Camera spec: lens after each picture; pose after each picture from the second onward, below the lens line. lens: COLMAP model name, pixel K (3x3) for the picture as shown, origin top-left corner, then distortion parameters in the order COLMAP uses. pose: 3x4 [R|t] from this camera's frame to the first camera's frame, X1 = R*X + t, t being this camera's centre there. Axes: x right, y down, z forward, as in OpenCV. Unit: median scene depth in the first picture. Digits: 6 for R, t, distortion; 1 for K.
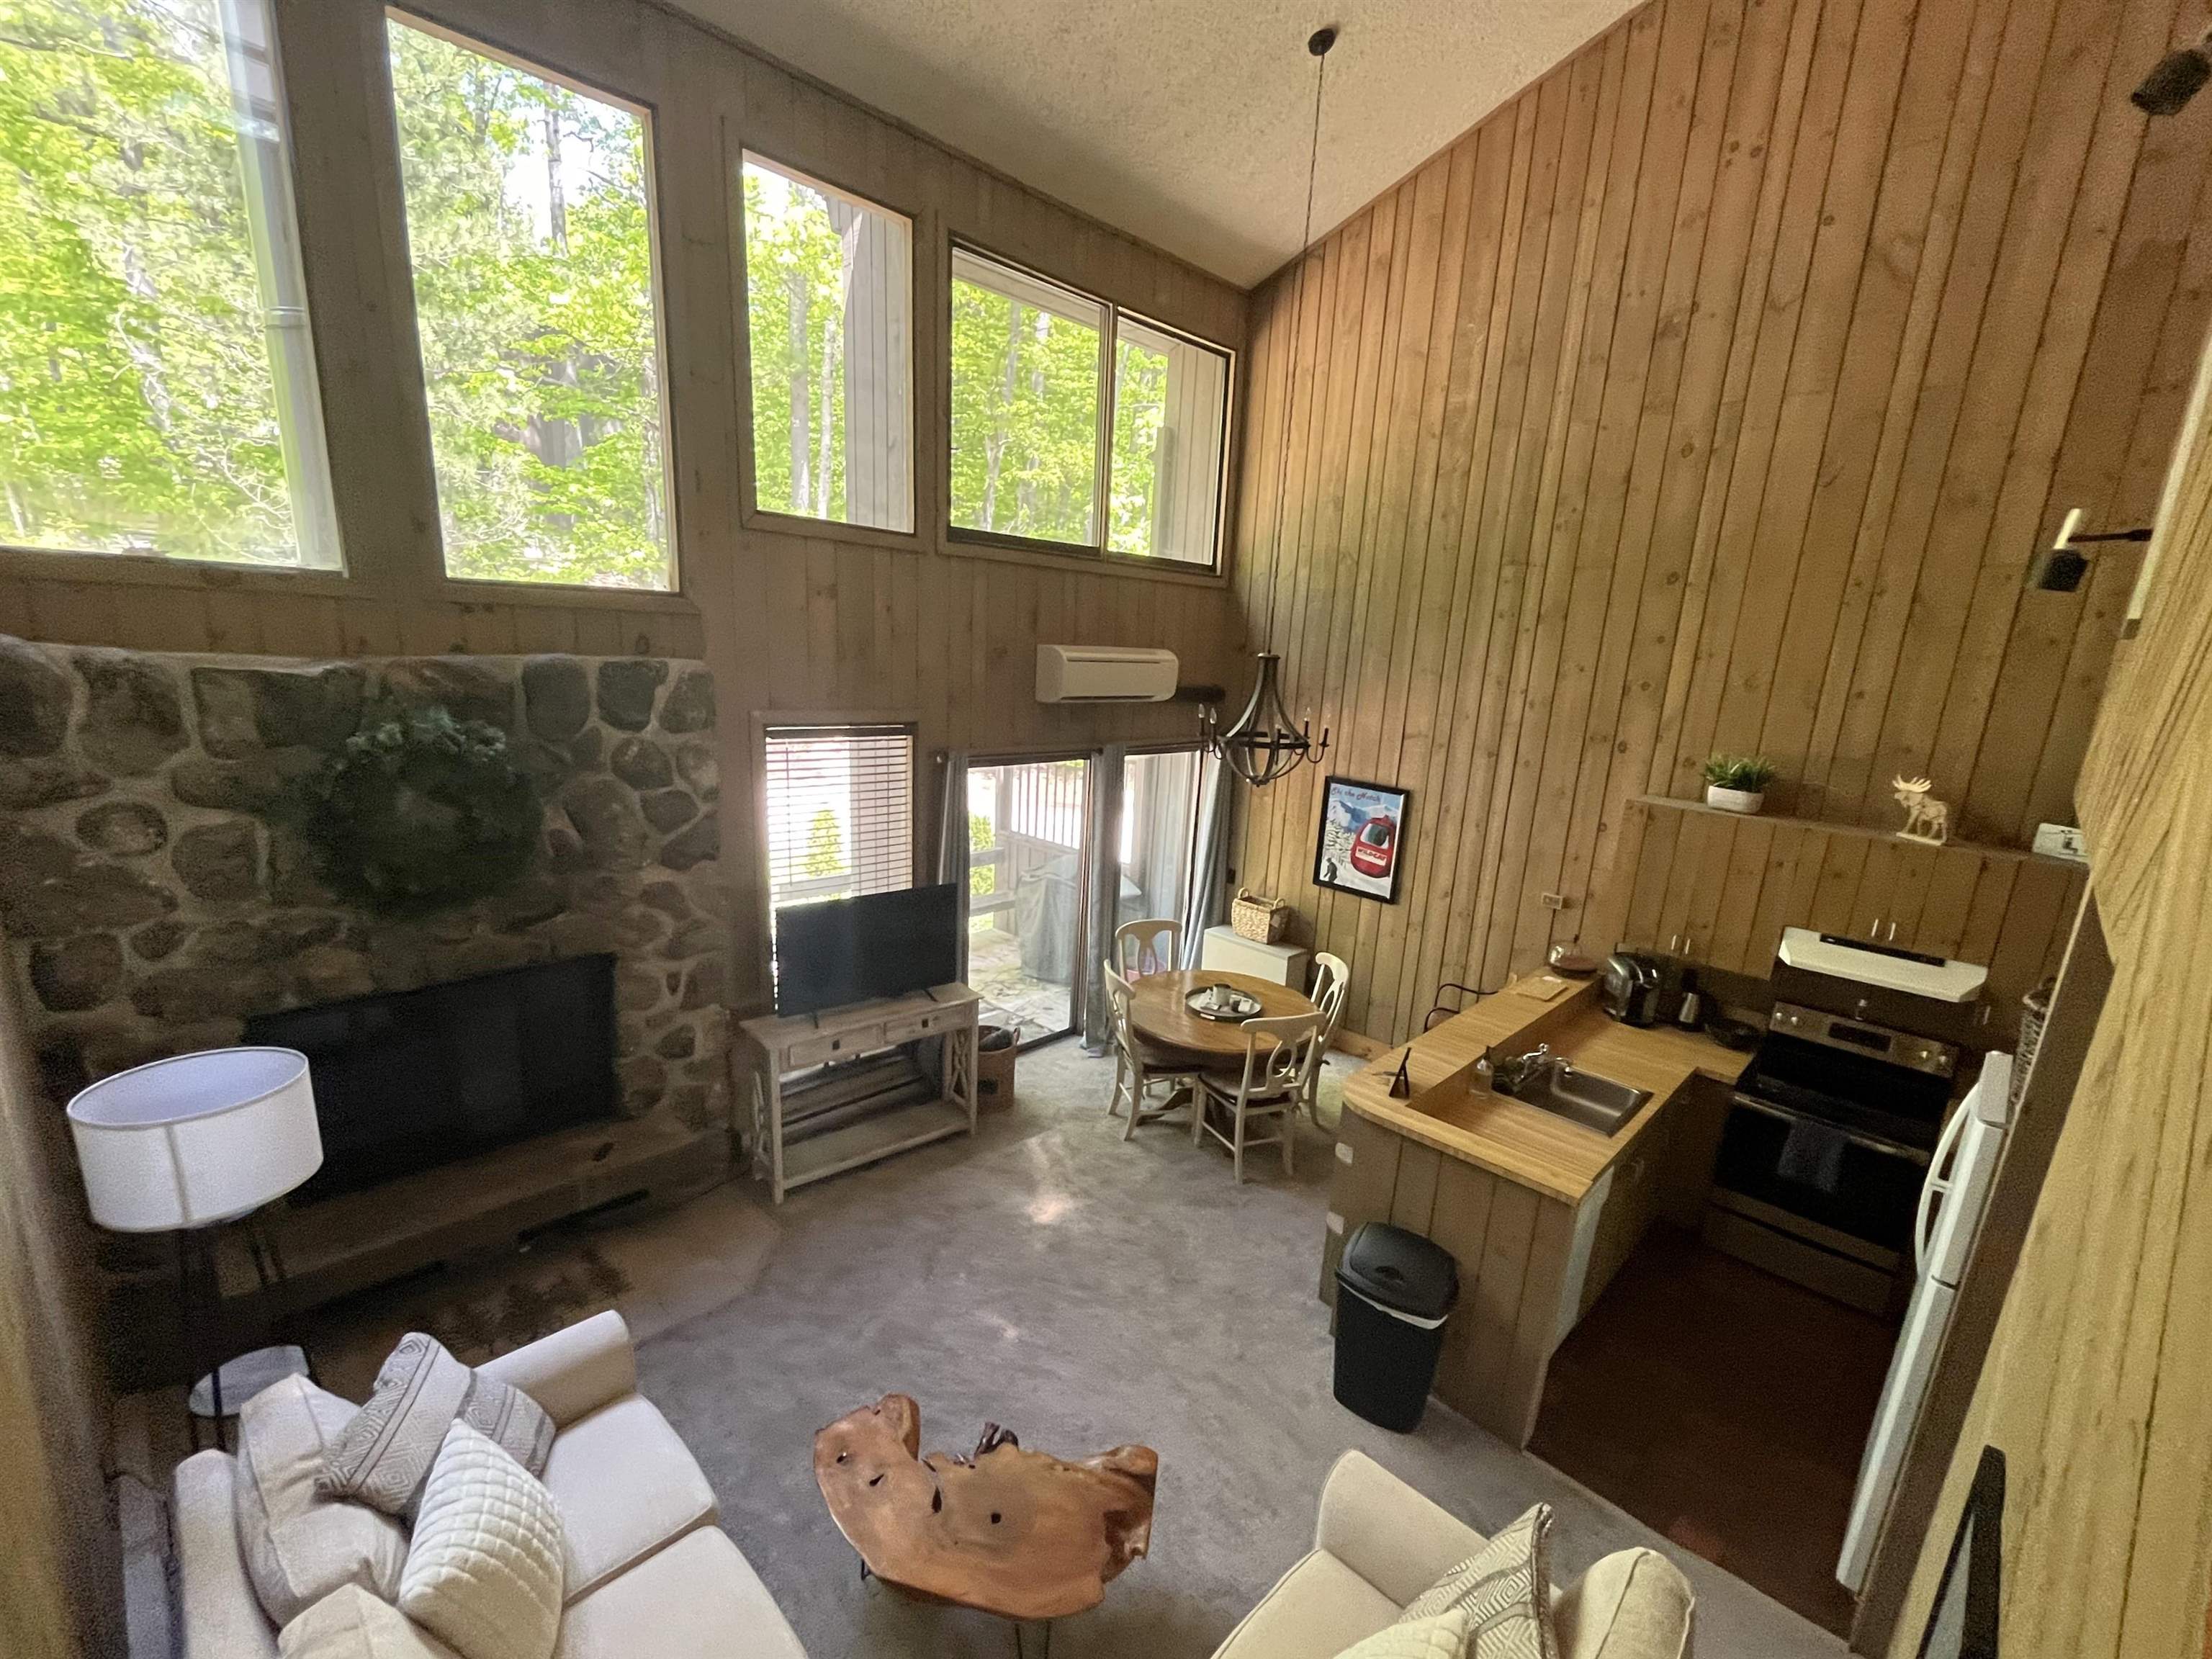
lens RADIAL K [[961.8, 0, 1132.4], [0, 961.8, 877.5], [0, 0, 1]] dist [-0.004859, -0.000273]
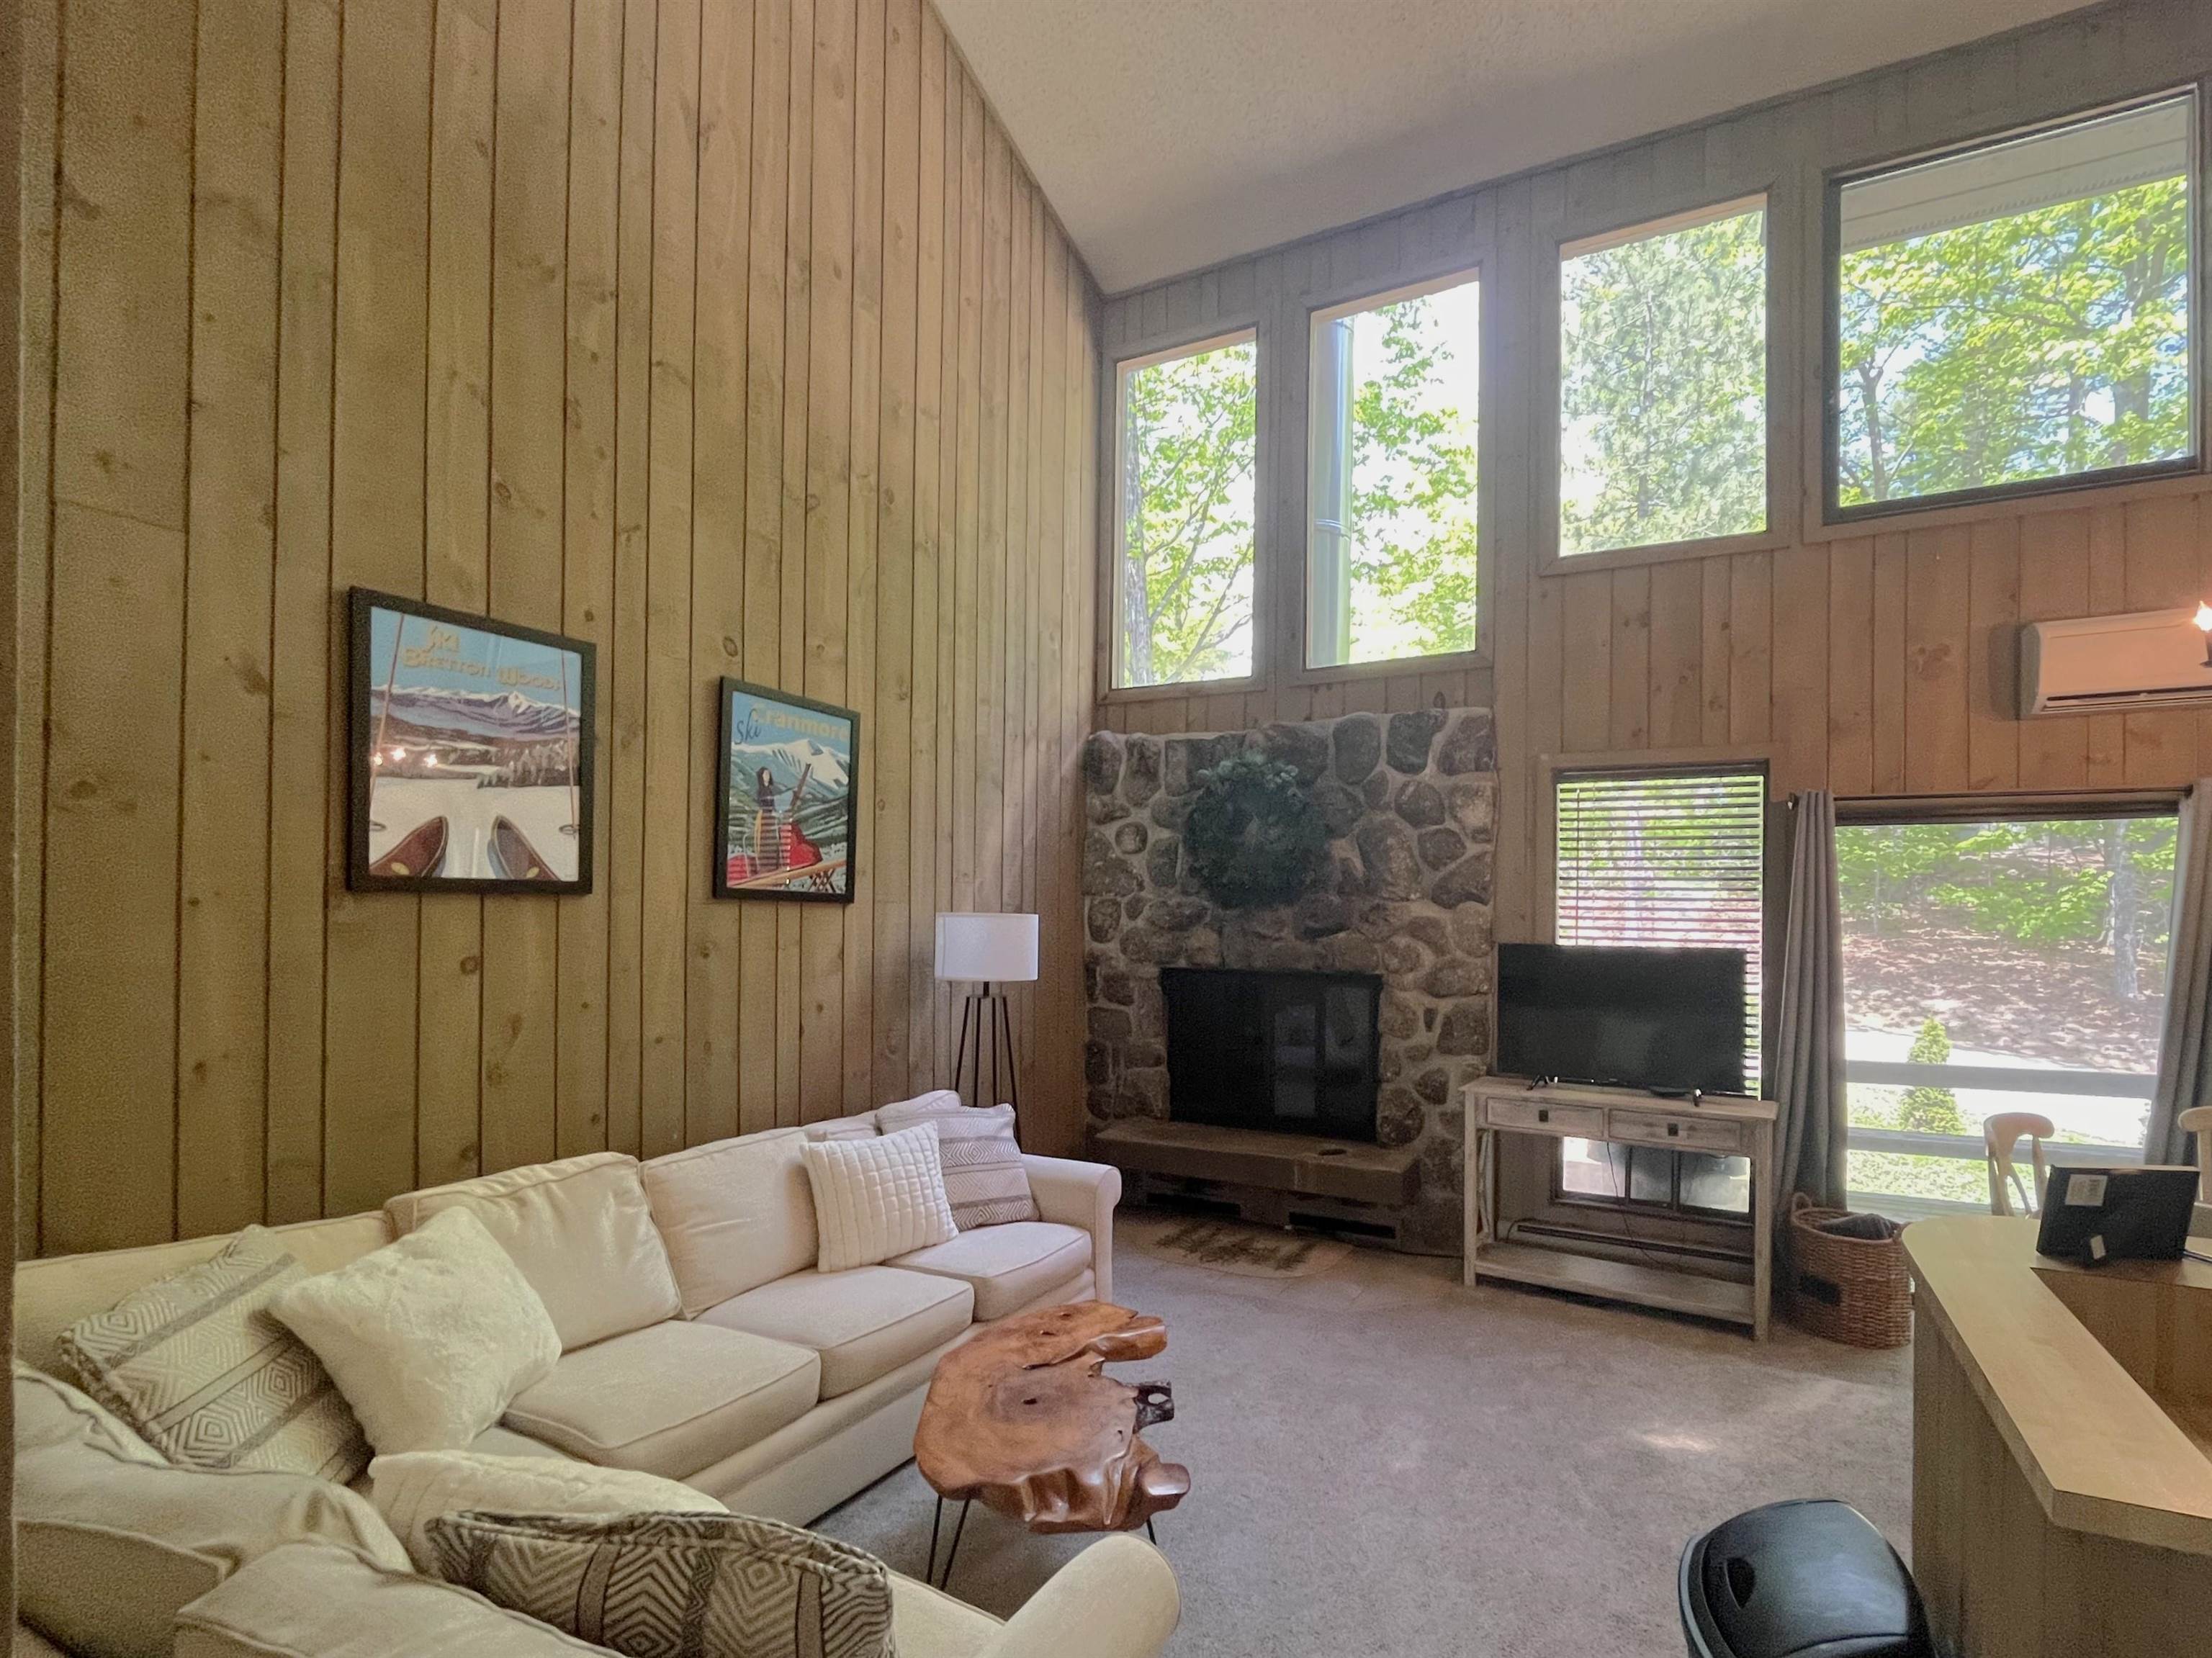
lens RADIAL K [[1014.3, 0, 1228.0], [0, 1014.3, 921.1], [0, 0, 1]] dist [-0.002743, -0.000621]
pose [[0.304036, -0.053707, -0.951145, 0.451391], [-0.224848, 0.966157, -0.126427, 0.179835], [0.925746, 0.252302, 0.281671, 0.441292]]
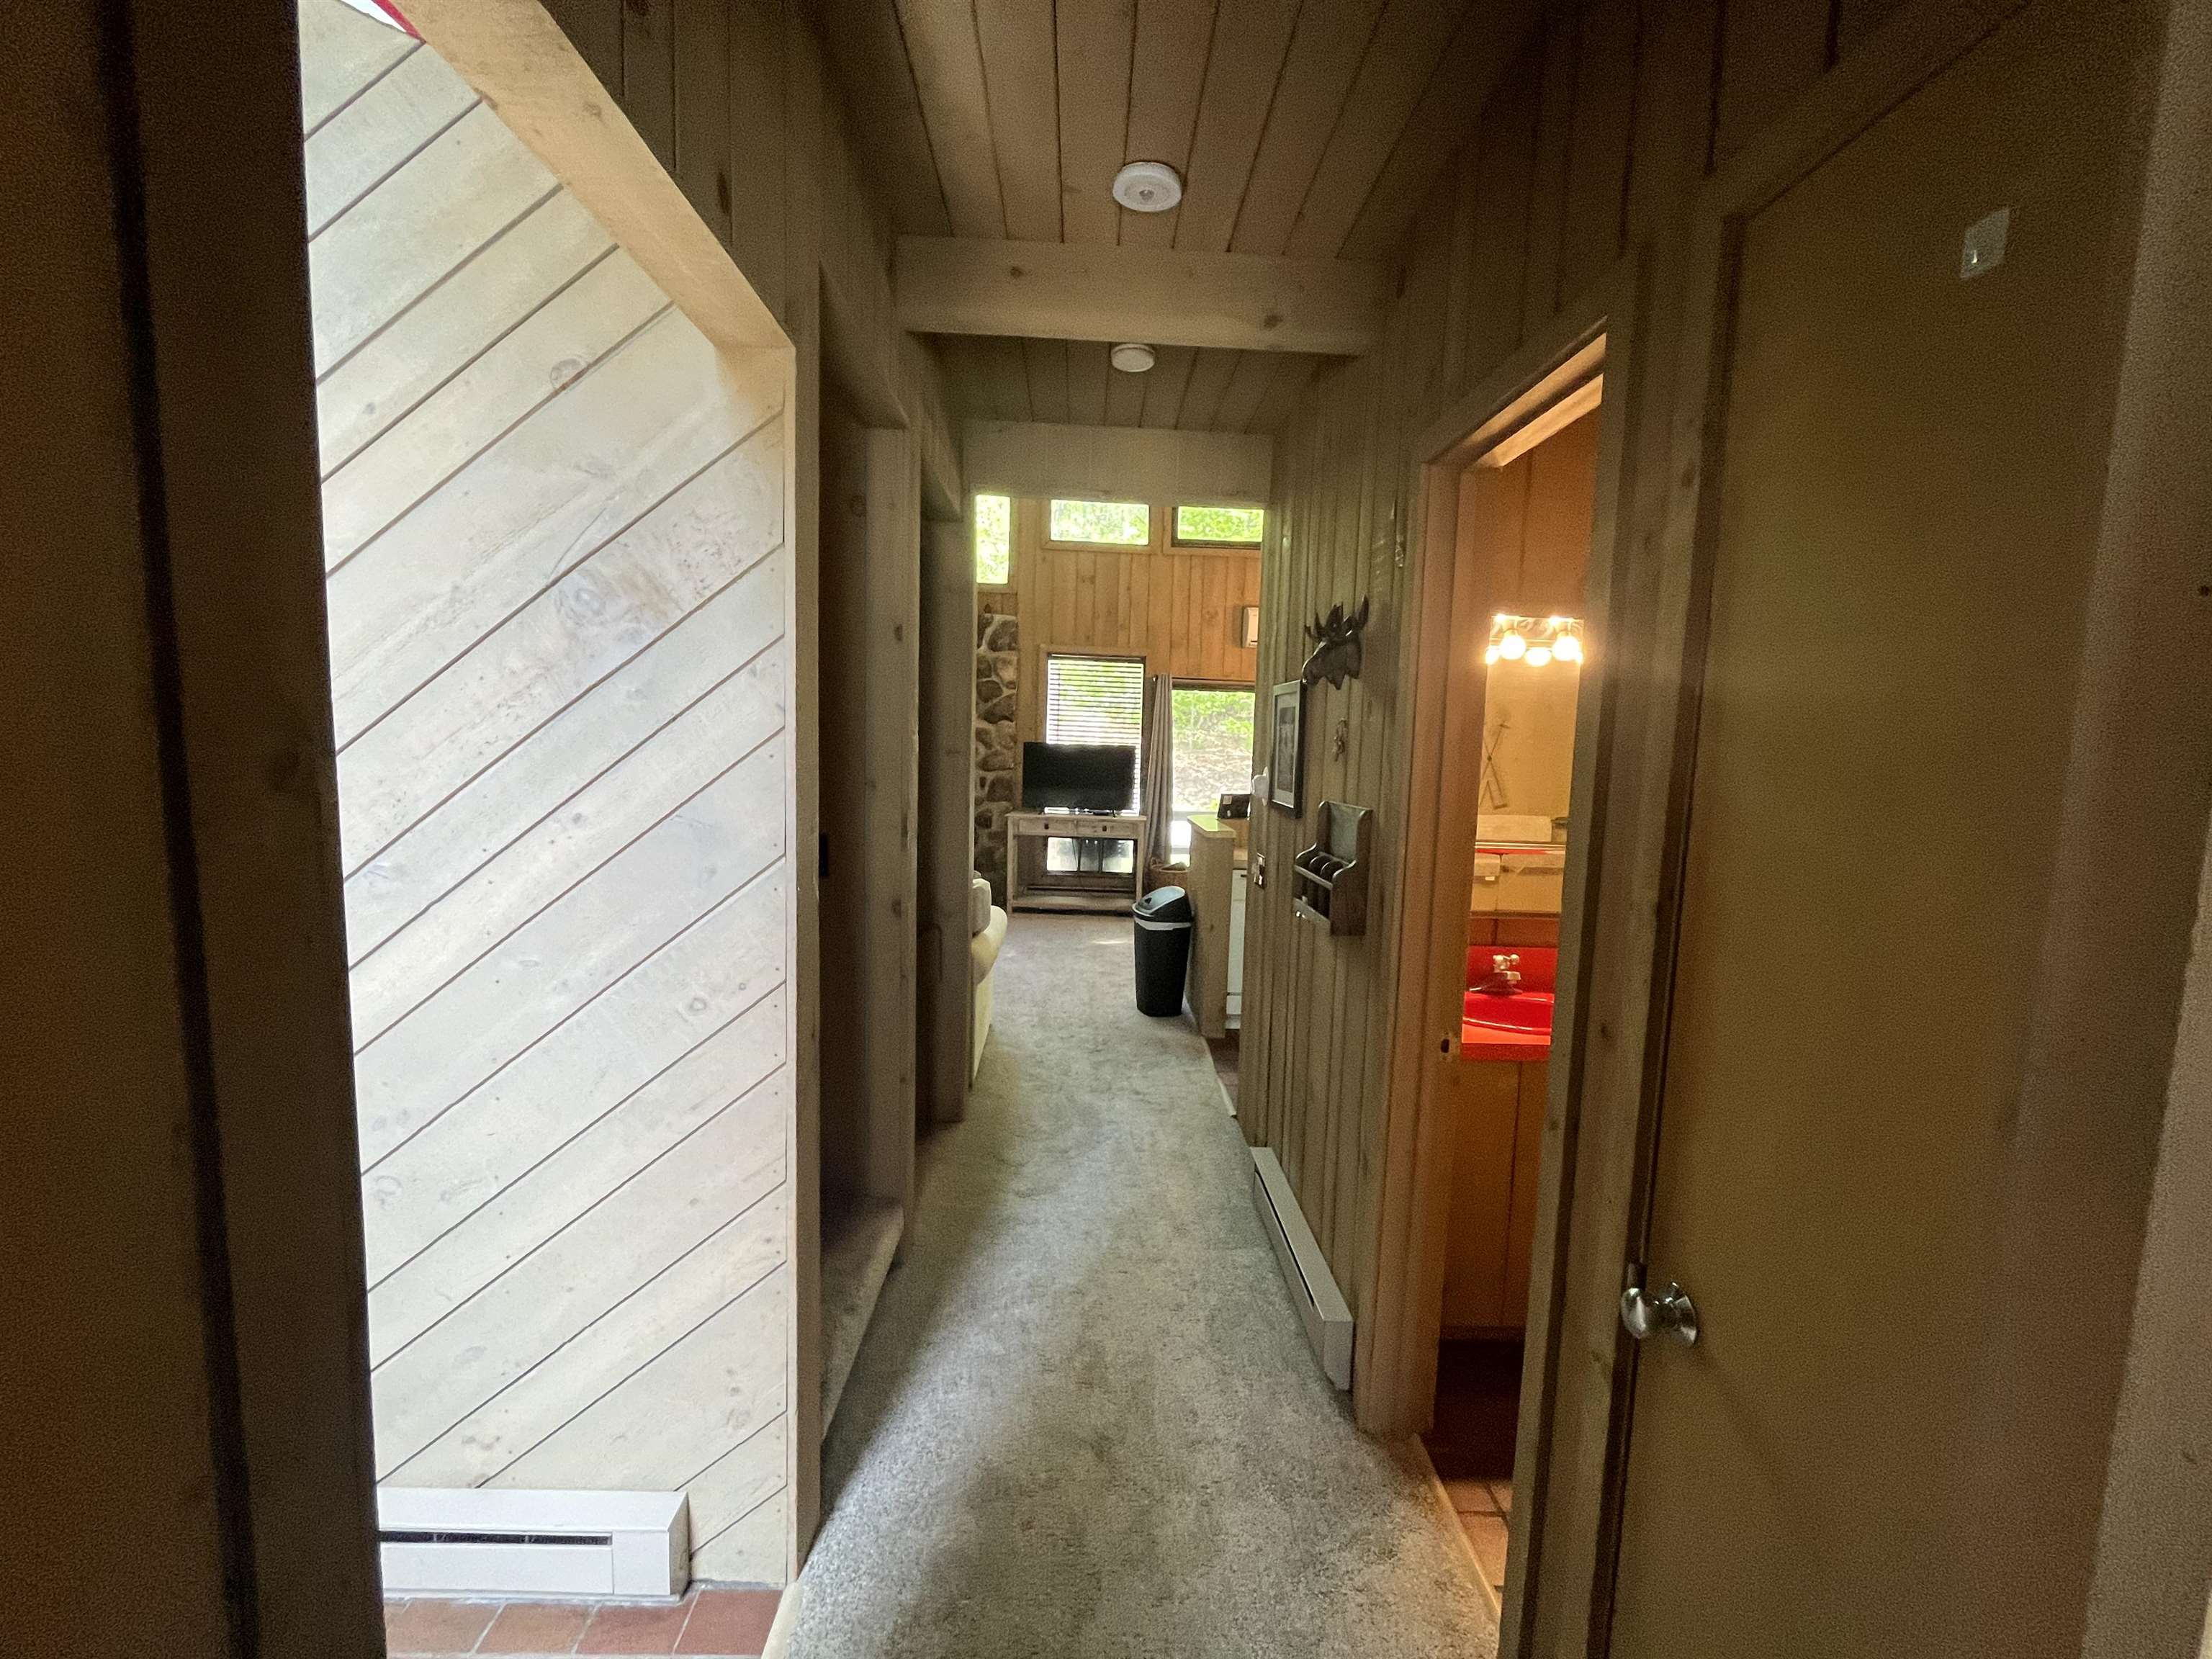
lens RADIAL K [[904.6, 0, 1106.1], [0, 904.6, 837.5], [0, 0, 1]] dist [-0.002763, -0.000373]
pose [[0.706040, 0.035052, -0.707304, 0.899836], [-0.163800, 0.979773, -0.114953, 0.355437], [0.688968, 0.197018, 0.697500, -0.055956]]
